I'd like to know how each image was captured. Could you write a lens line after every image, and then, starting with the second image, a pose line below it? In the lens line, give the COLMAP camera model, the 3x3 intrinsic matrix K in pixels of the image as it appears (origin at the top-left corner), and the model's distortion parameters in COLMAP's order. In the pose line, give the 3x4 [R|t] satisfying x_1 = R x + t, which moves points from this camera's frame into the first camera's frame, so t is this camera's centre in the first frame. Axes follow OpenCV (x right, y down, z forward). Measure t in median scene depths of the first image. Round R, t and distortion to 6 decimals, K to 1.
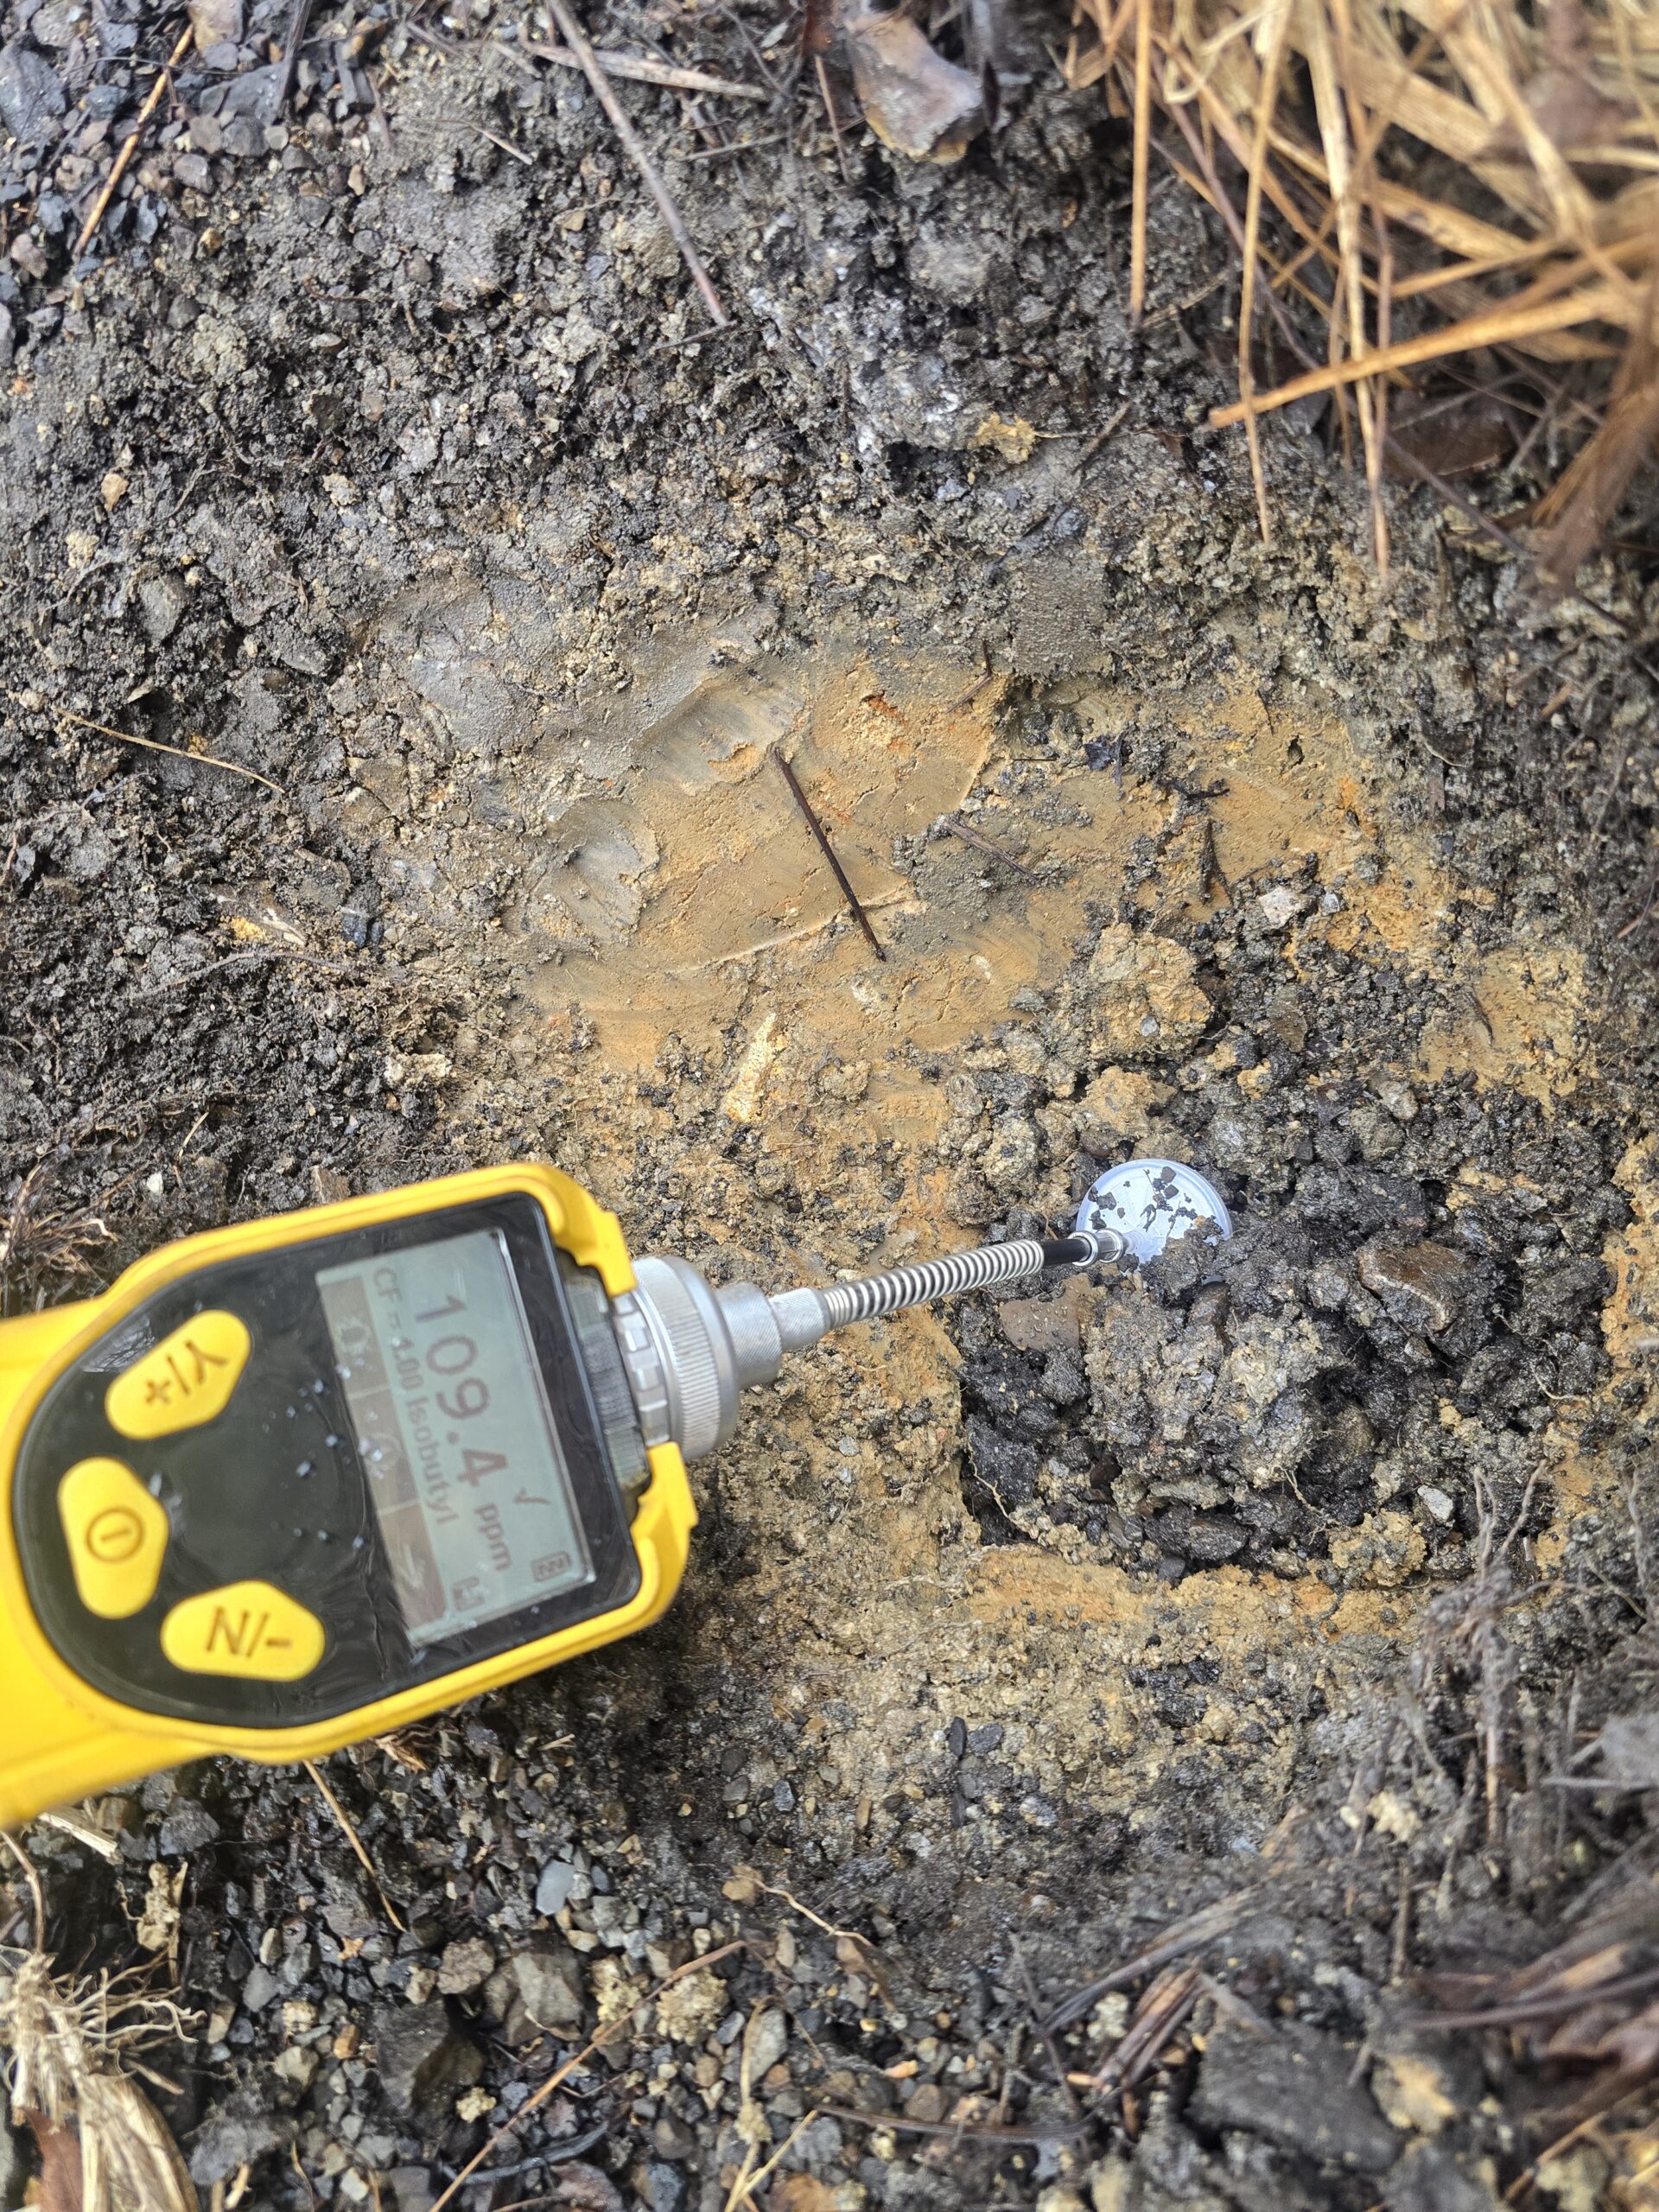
lens RADIAL K [[1481.0, 0, 811.4], [0, 1481.0, 1103.1], [0, 0, 1]] dist [0.051406, -0.046177]
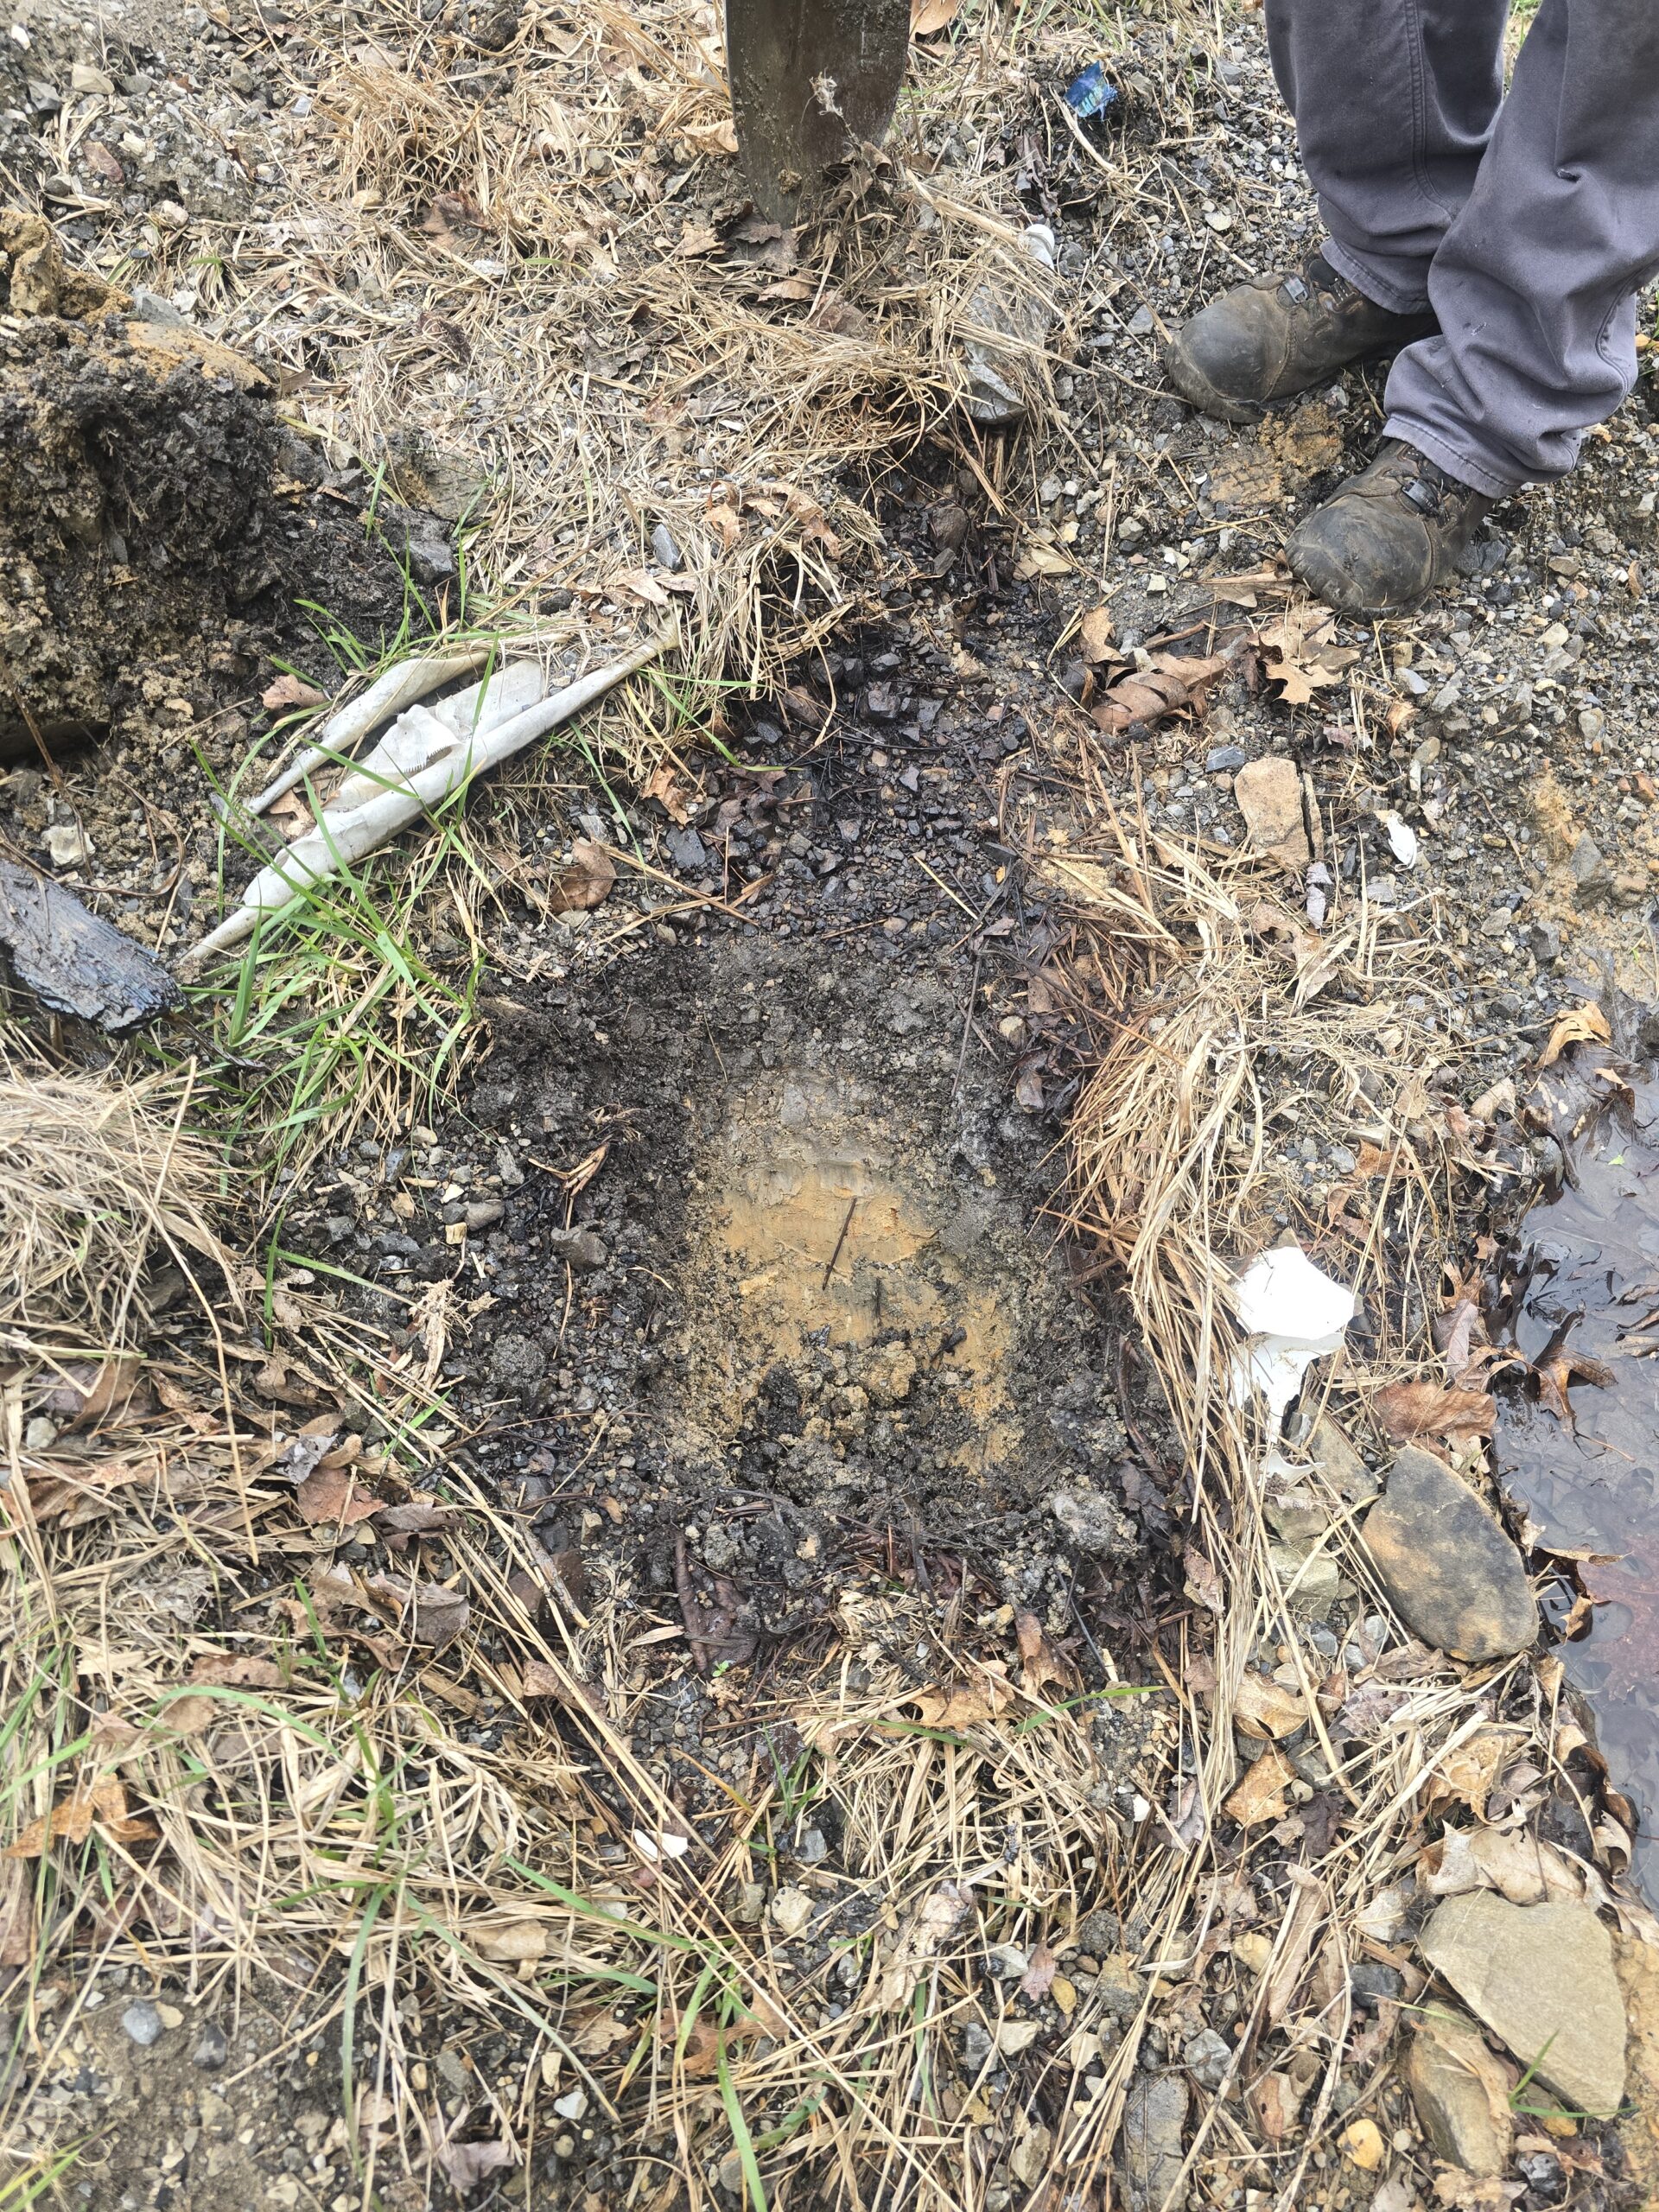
lens RADIAL K [[1481.0, 0, 810.6], [0, 1481.0, 1106.1], [0, 0, 1]] dist [0.051406, -0.046177]
pose [[0.708608, 0.705571, -0.006627, -0.206217], [-0.636663, 0.635298, -0.437100, 0.997623], [-0.304195, 0.313952, 0.899388, -1.634840]]
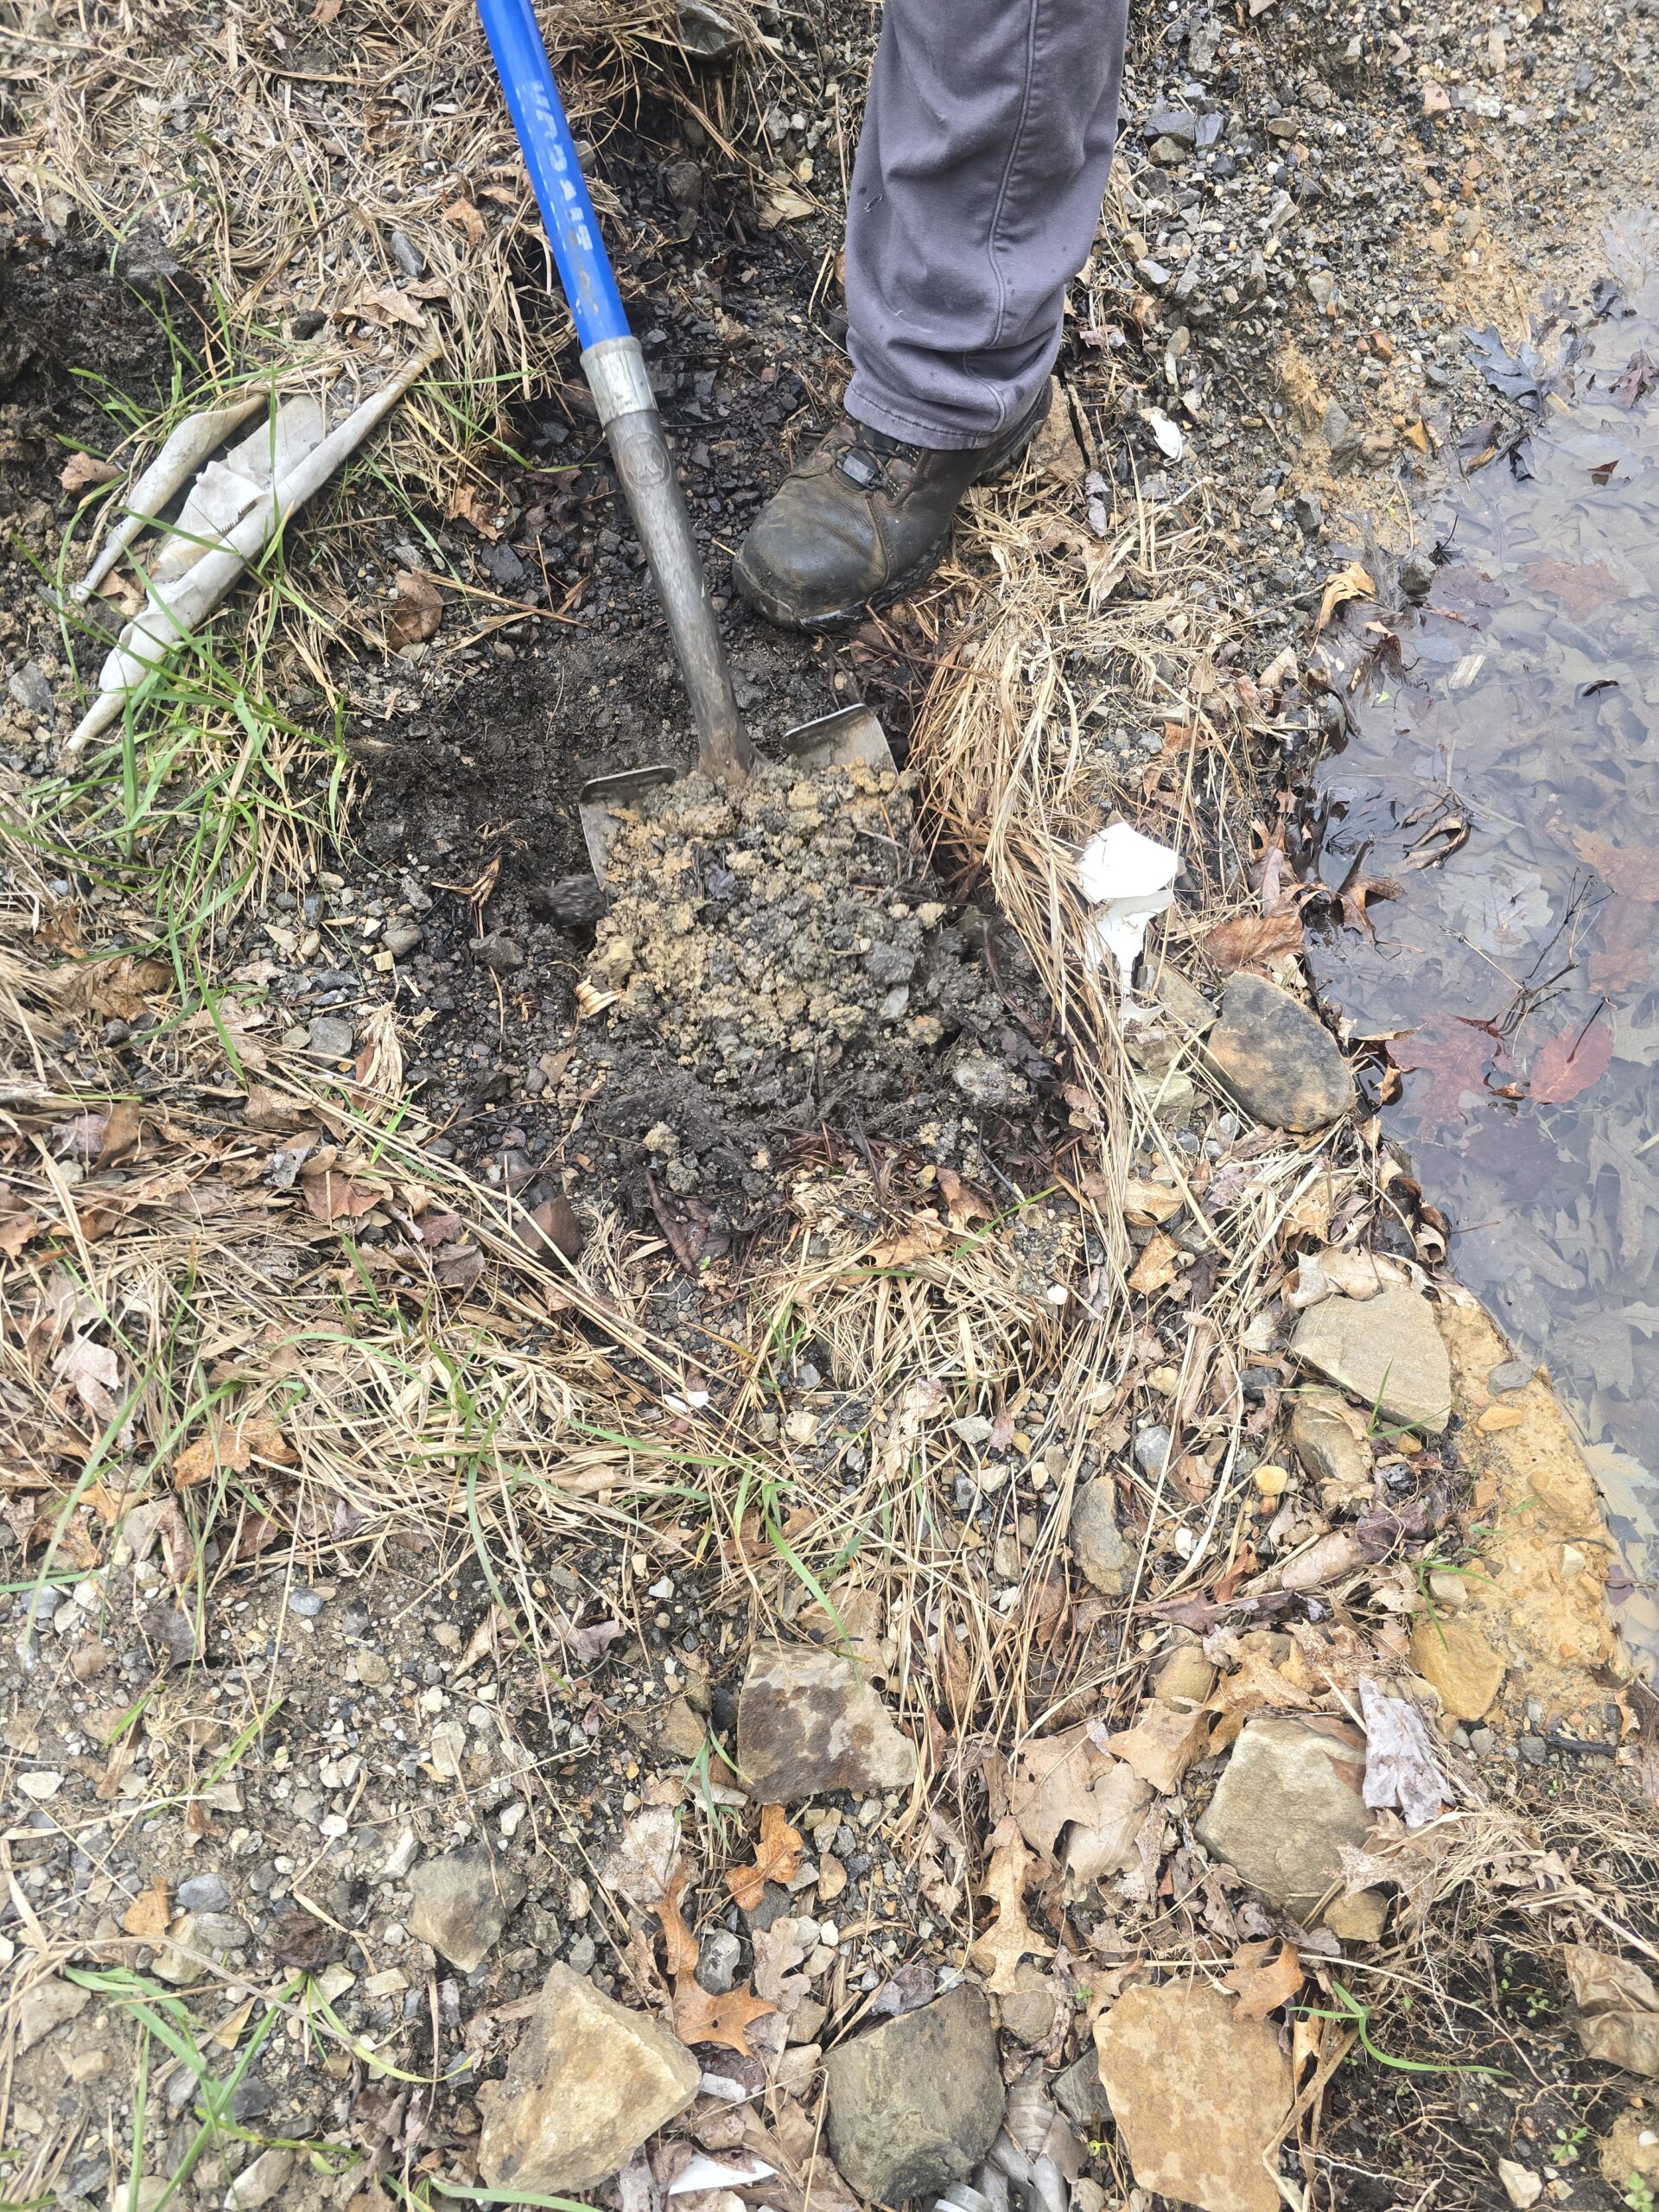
lens RADIAL K [[1481.0, 0, 813.8], [0, 1481.0, 1123.6], [0, 0, 1]] dist [0.051406, -0.046177]
pose [[0.827335, 0.533262, 0.176487, -0.163308], [-0.455081, 0.820519, -0.345904, 1.254377], [-0.329269, 0.205863, 0.921522, -1.869213]]
